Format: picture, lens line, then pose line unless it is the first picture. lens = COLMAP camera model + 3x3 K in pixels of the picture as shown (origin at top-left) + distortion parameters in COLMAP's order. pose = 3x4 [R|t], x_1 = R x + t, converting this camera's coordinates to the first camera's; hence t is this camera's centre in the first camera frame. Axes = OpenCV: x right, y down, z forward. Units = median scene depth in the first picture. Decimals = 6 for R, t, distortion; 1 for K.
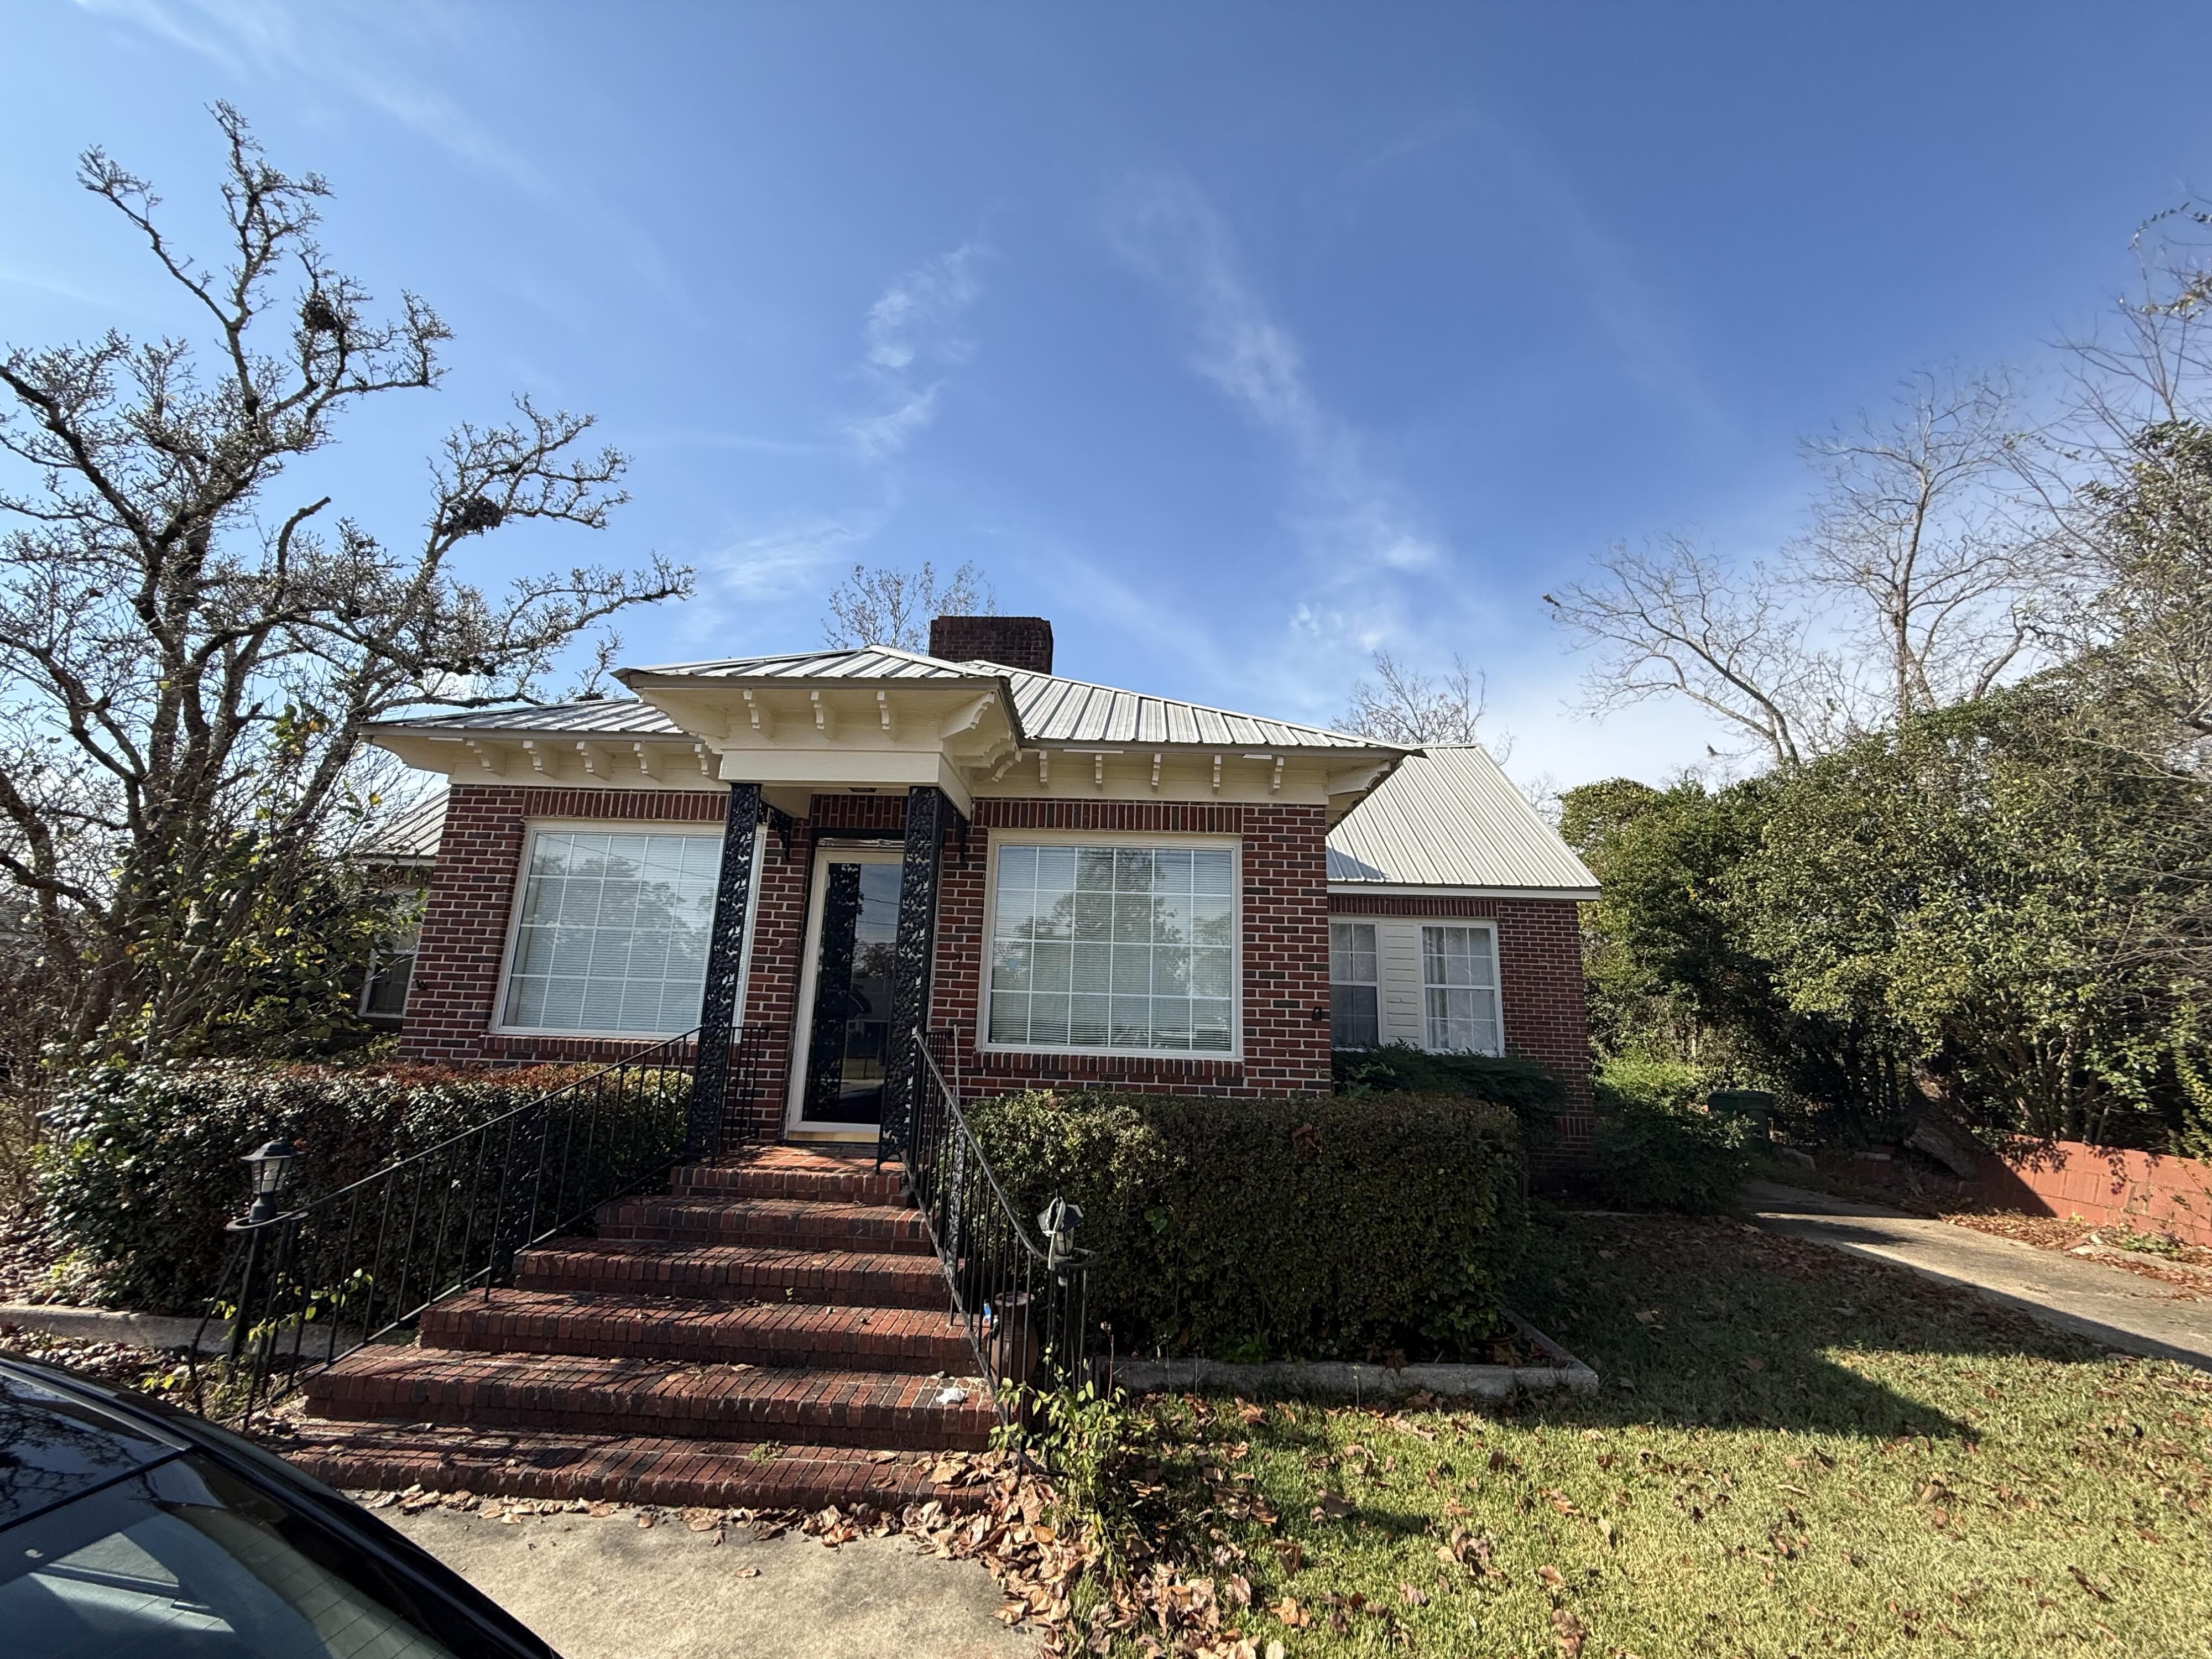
lens RADIAL K [[881.1, 0, 1106.0], [0, 881.1, 829.5], [0, 0, 1]] dist [0.000931, -0.000022]
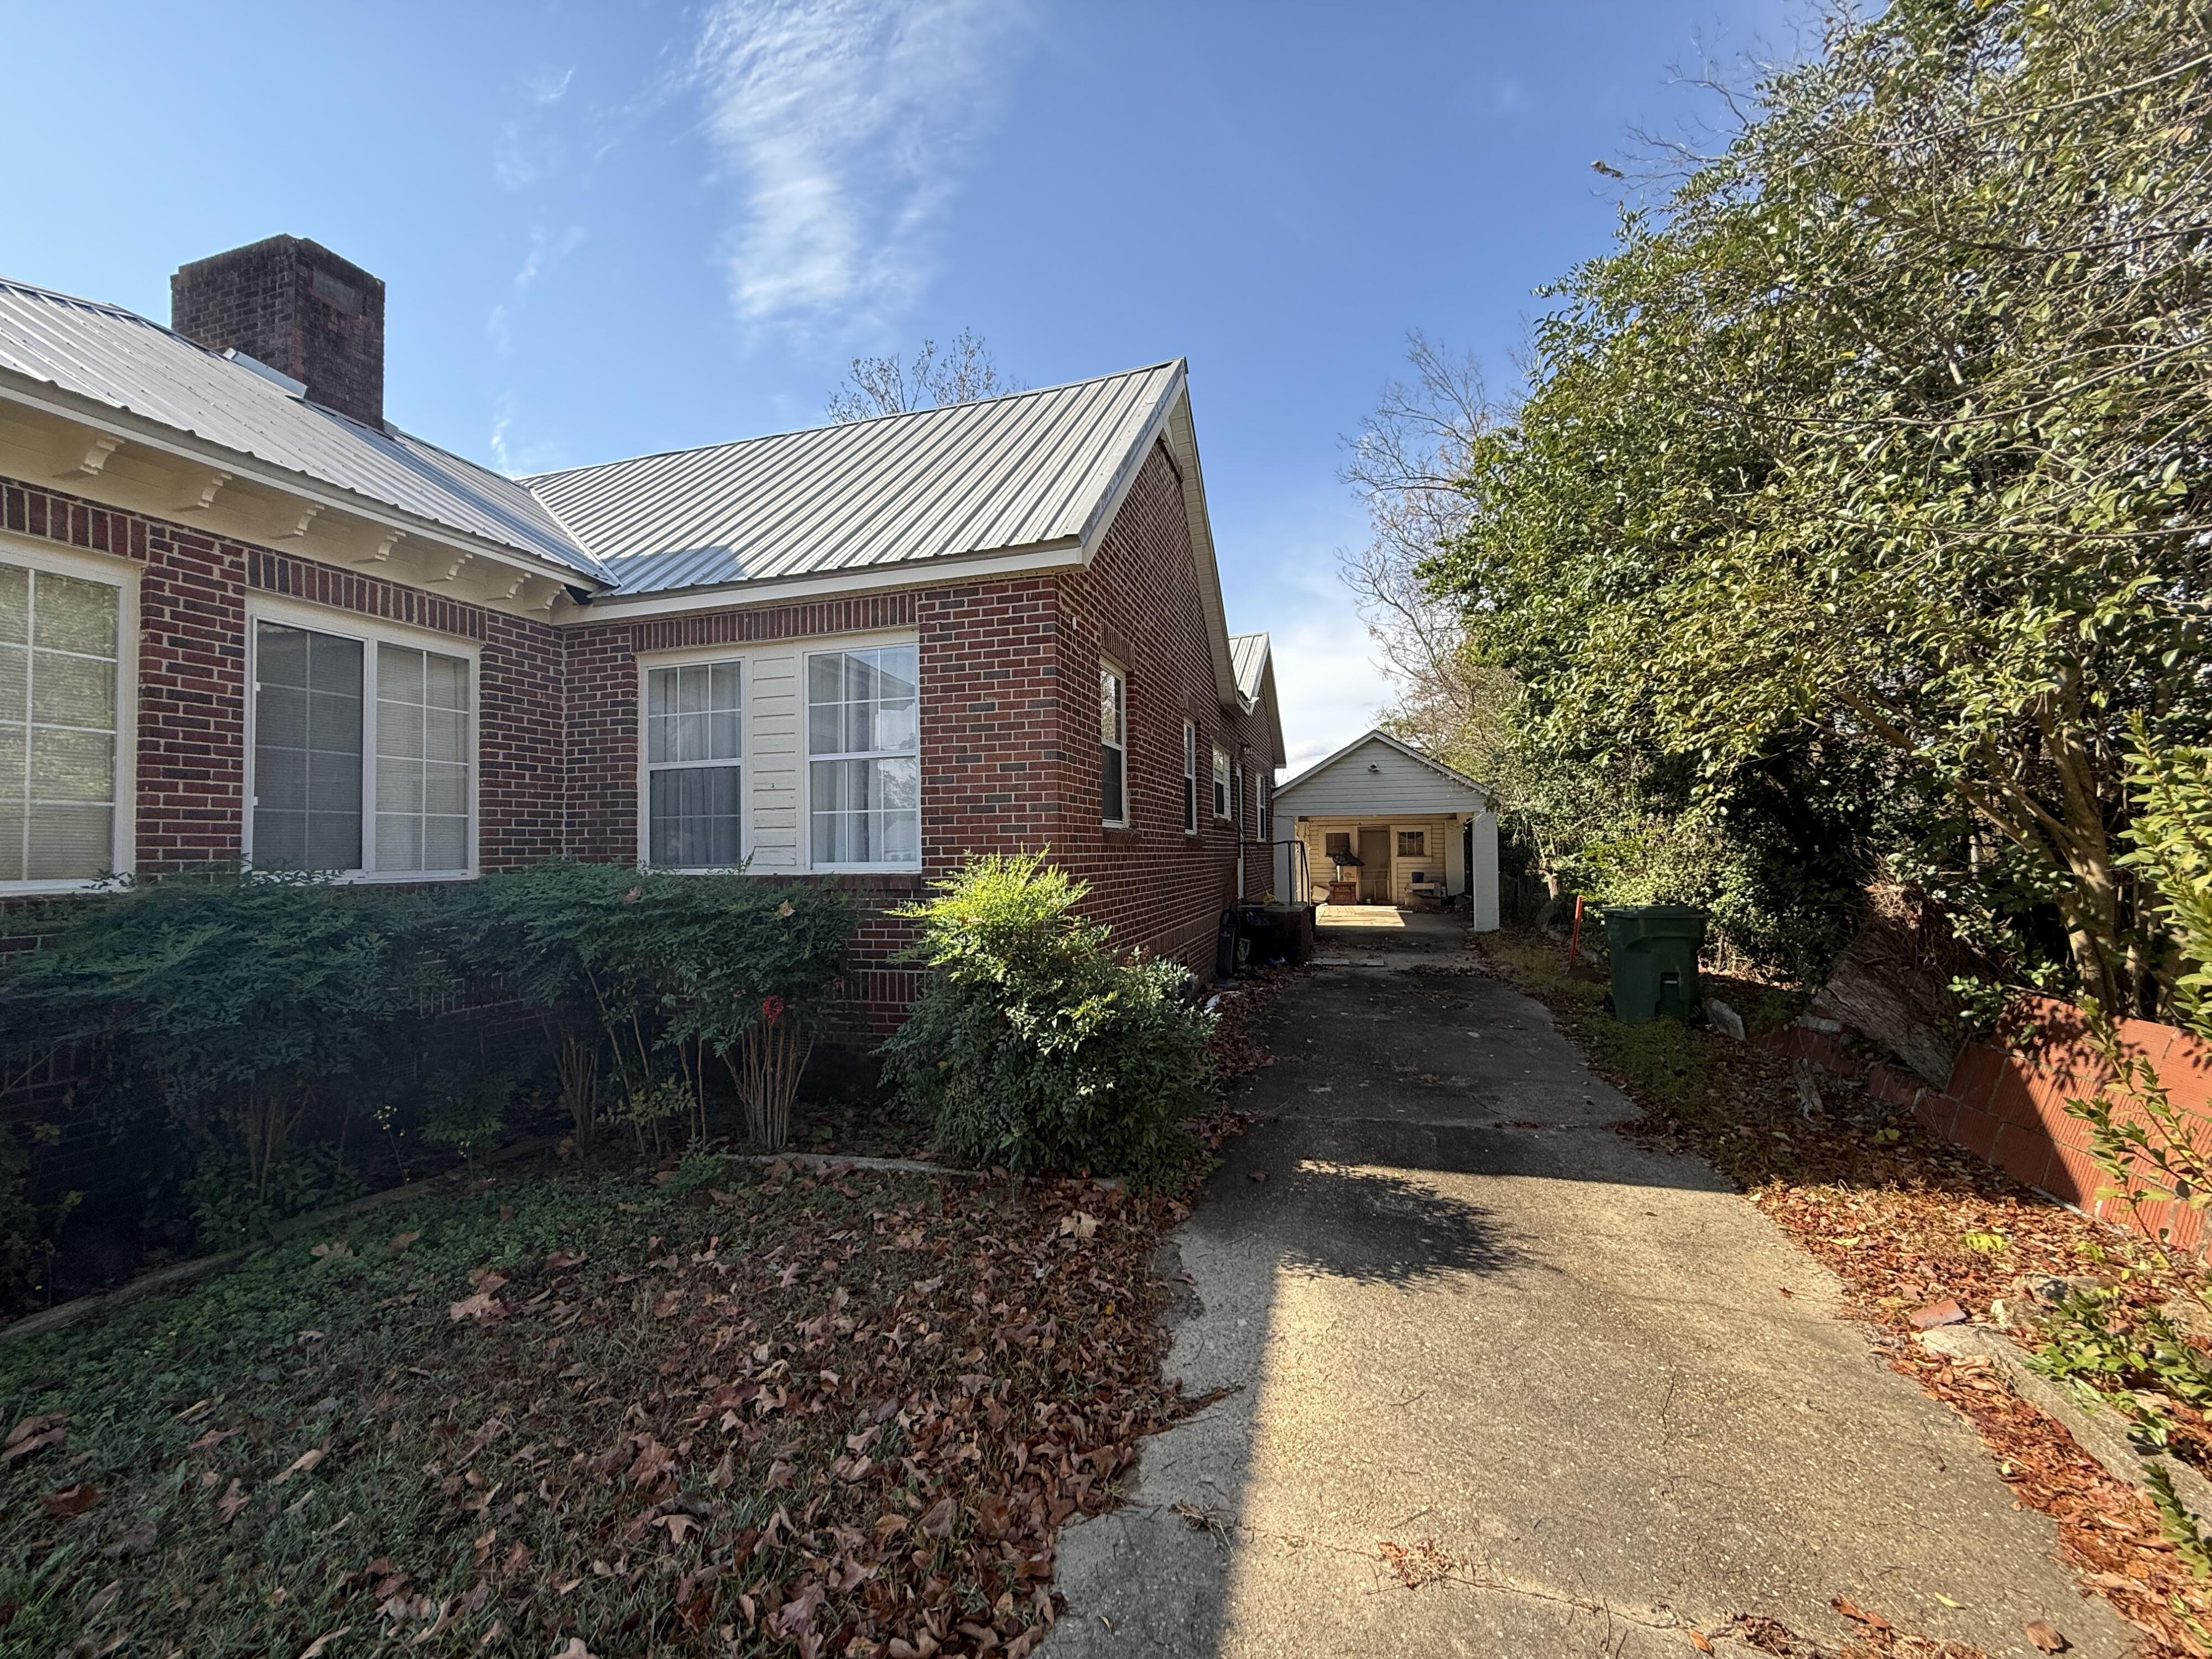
lens RADIAL K [[881.1, 0, 1106.0], [0, 881.1, 829.5], [0, 0, 1]] dist [0.000931, -0.000022]
pose [[0.965214, -0.054850, -0.255644, 0.696602], [0.102532, 0.978836, 0.177107, 0.141665], [0.240519, -0.197157, 0.950410, 0.494680]]
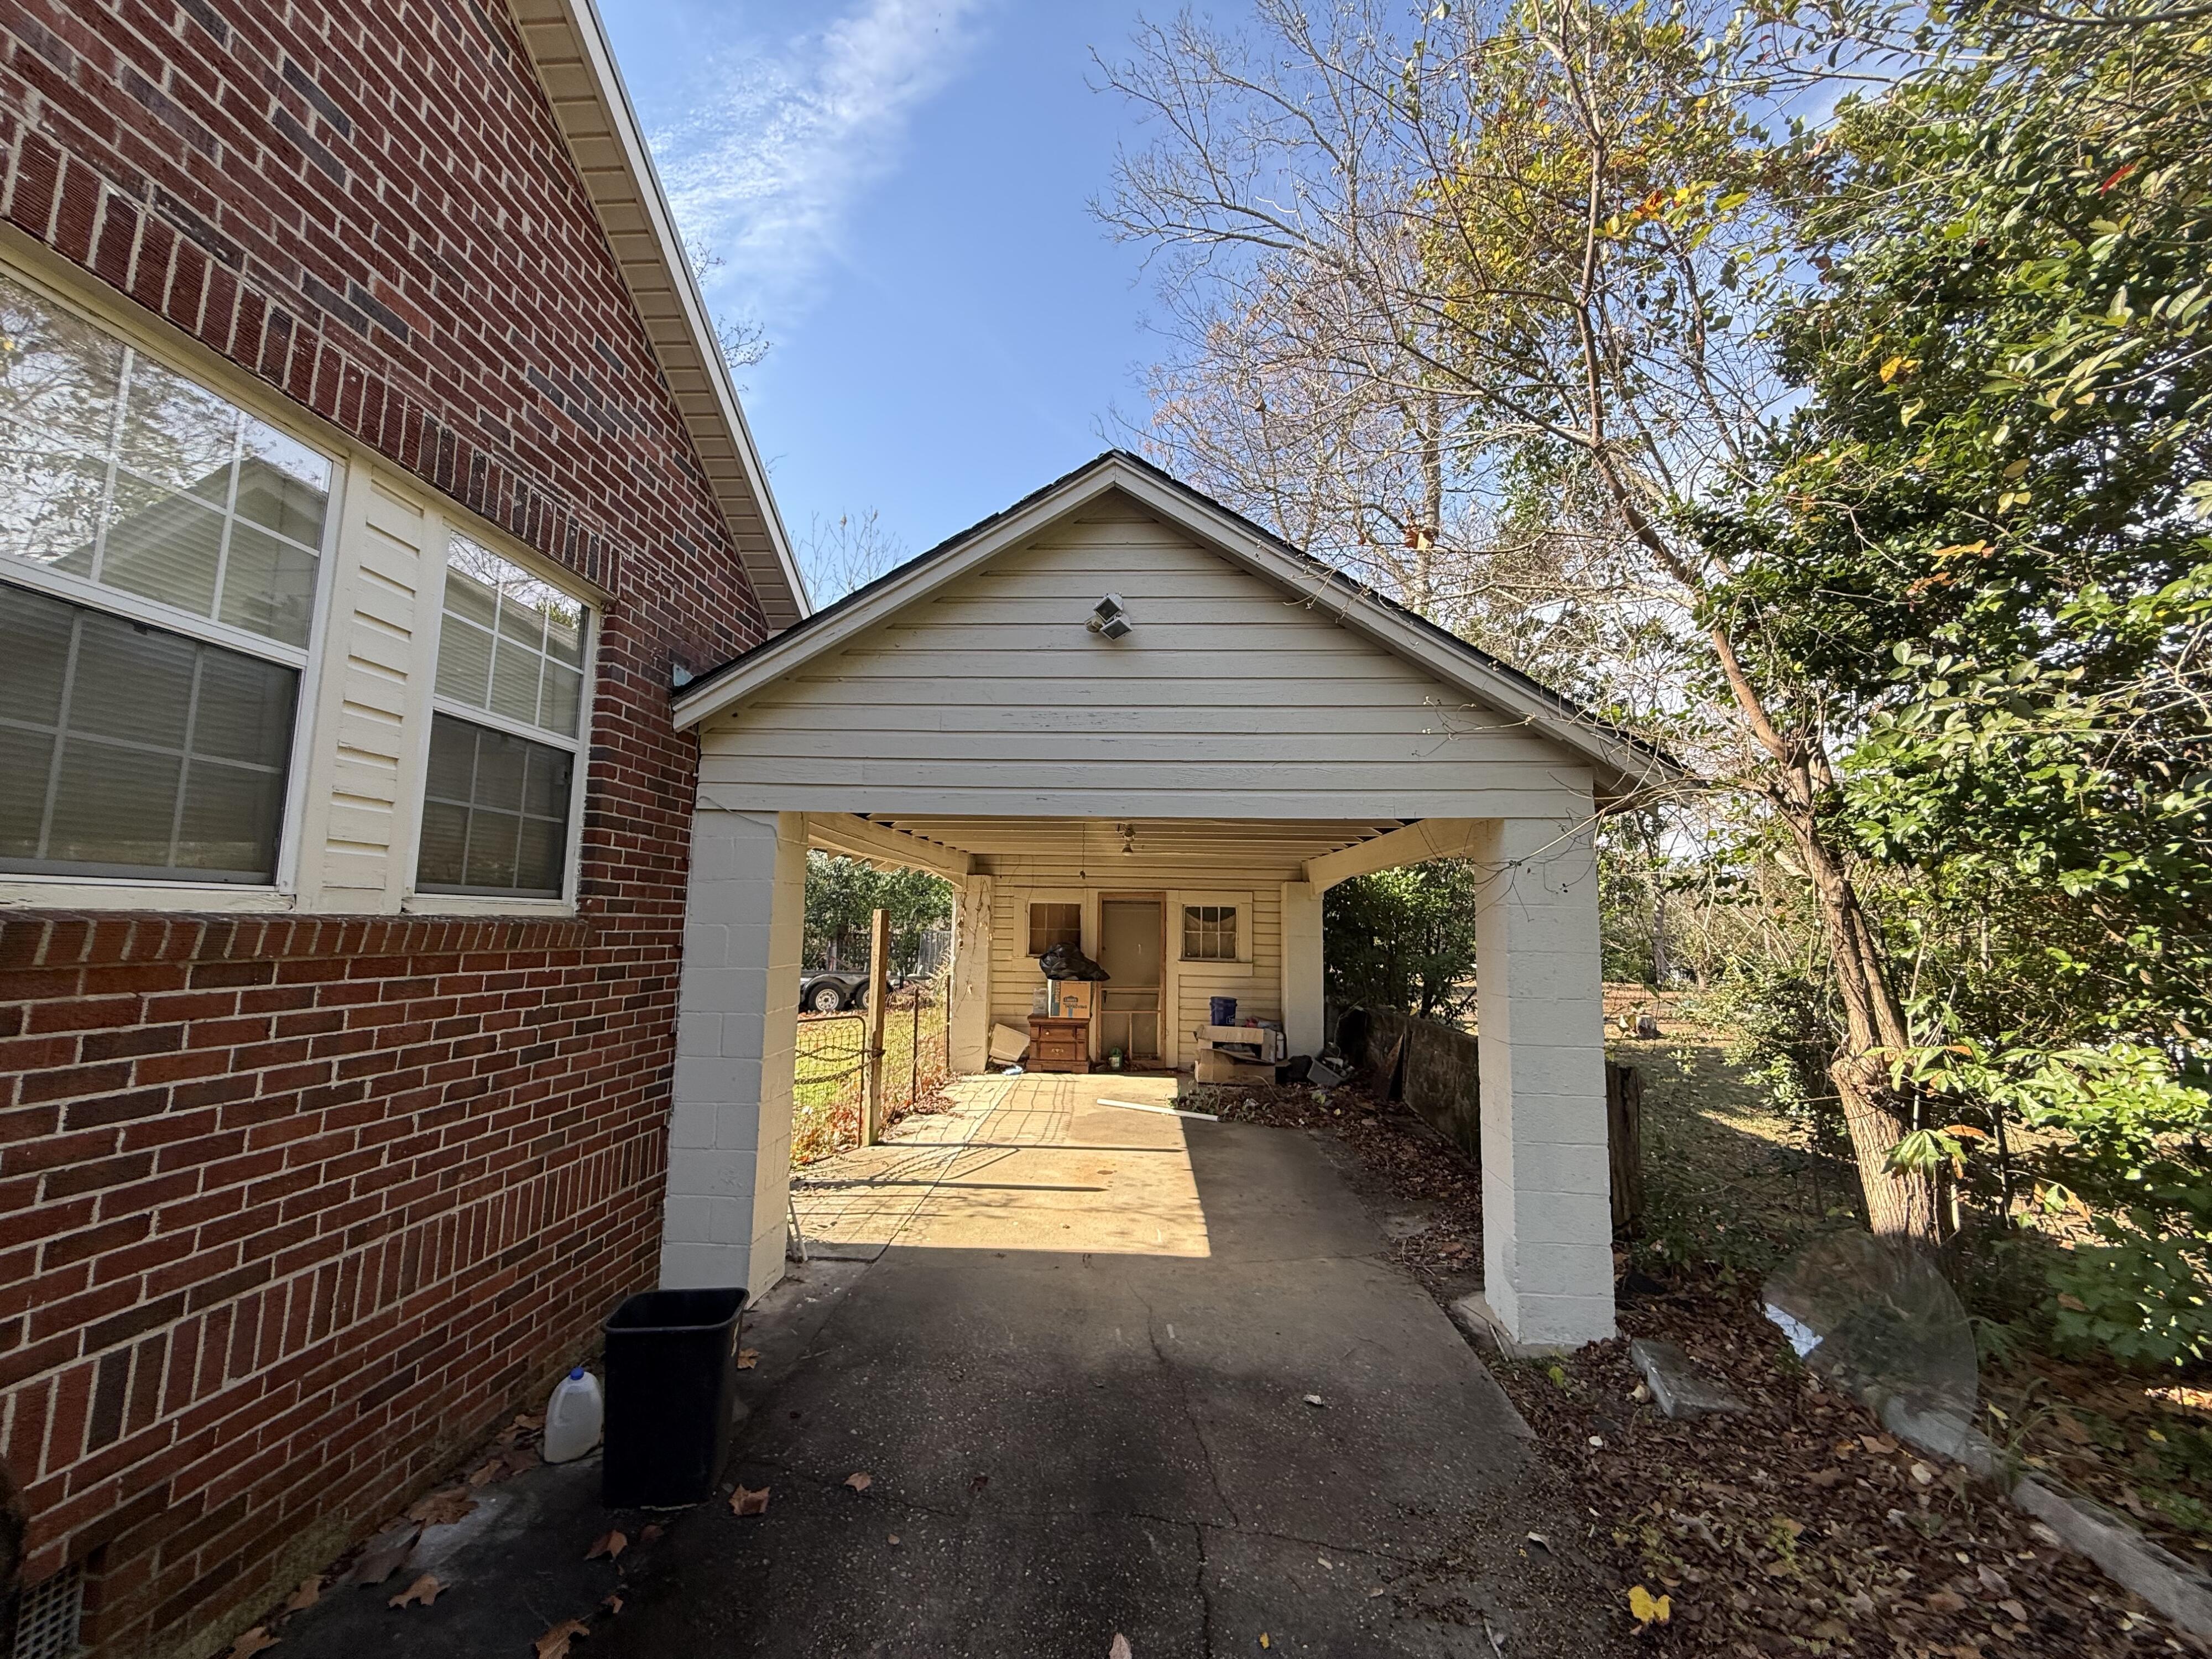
lens RADIAL K [[881.1, 0, 1106.0], [0, 881.1, 829.5], [0, 0, 1]] dist [0.000931, -0.000022]
pose [[0.999708, -0.021252, -0.011469, 0.763291], [0.022377, 0.993793, 0.108974, 0.412402], [0.009082, -0.109199, 0.993978, 1.761084]]
